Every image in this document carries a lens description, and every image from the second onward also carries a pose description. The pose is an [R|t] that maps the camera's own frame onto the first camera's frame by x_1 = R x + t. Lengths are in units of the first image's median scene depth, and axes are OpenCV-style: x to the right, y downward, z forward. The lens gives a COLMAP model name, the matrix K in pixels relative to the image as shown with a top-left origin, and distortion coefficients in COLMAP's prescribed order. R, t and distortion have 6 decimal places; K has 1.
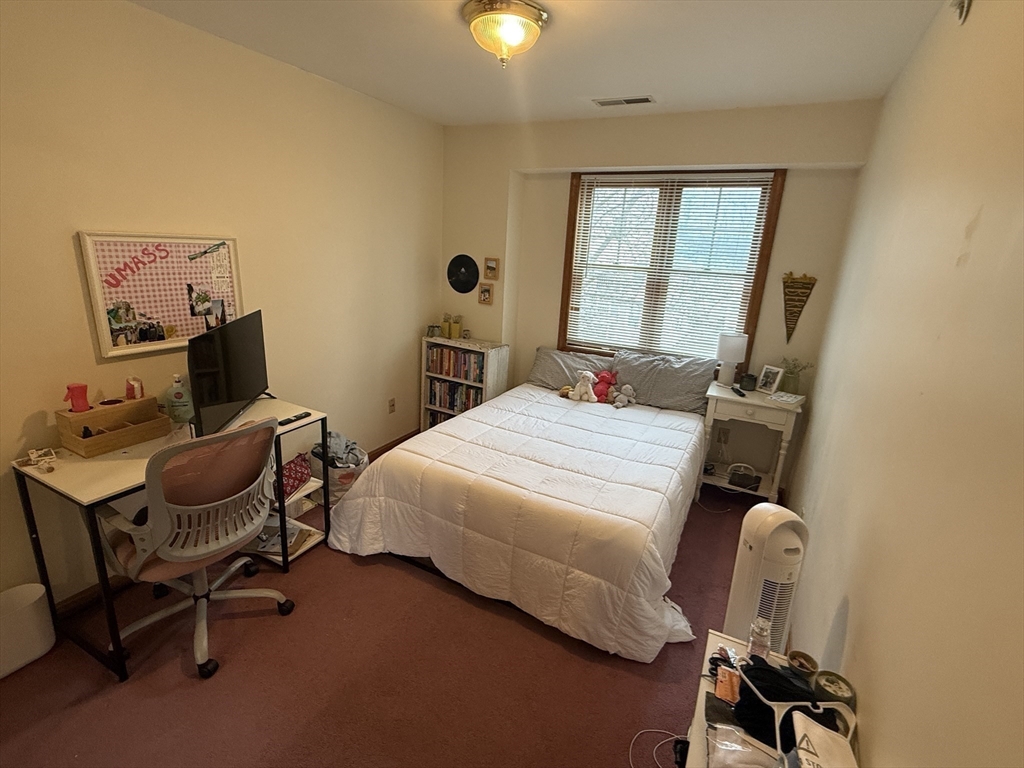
lens RADIAL K [[492.8, 0, 510.8], [0, 492.8, 382.3], [0, 0, 1]] dist [-0.002157, -0.000201]
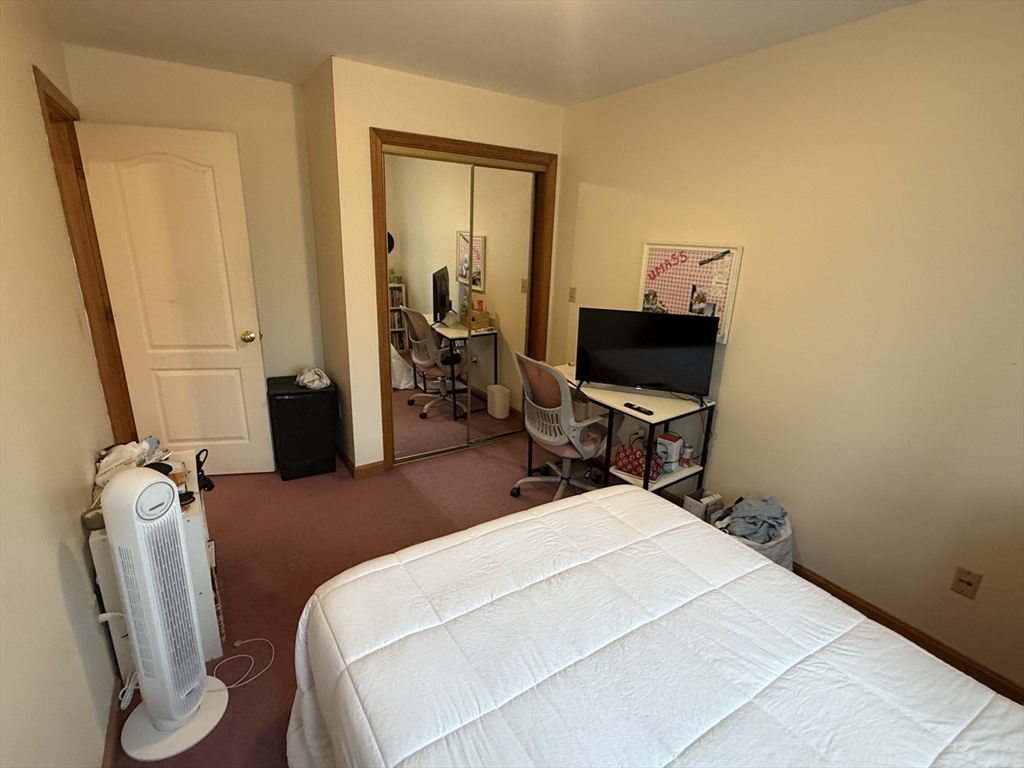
lens RADIAL K [[492.8, 0, 512.5], [0, 492.8, 379.9], [0, 0, 1]] dist [-0.002157, -0.000201]
pose [[-0.495524, 0.179015, -0.849947, 0.614553], [-0.292886, 0.886787, 0.357529, -0.292973], [0.817725, 0.426102, -0.386993, 1.198537]]
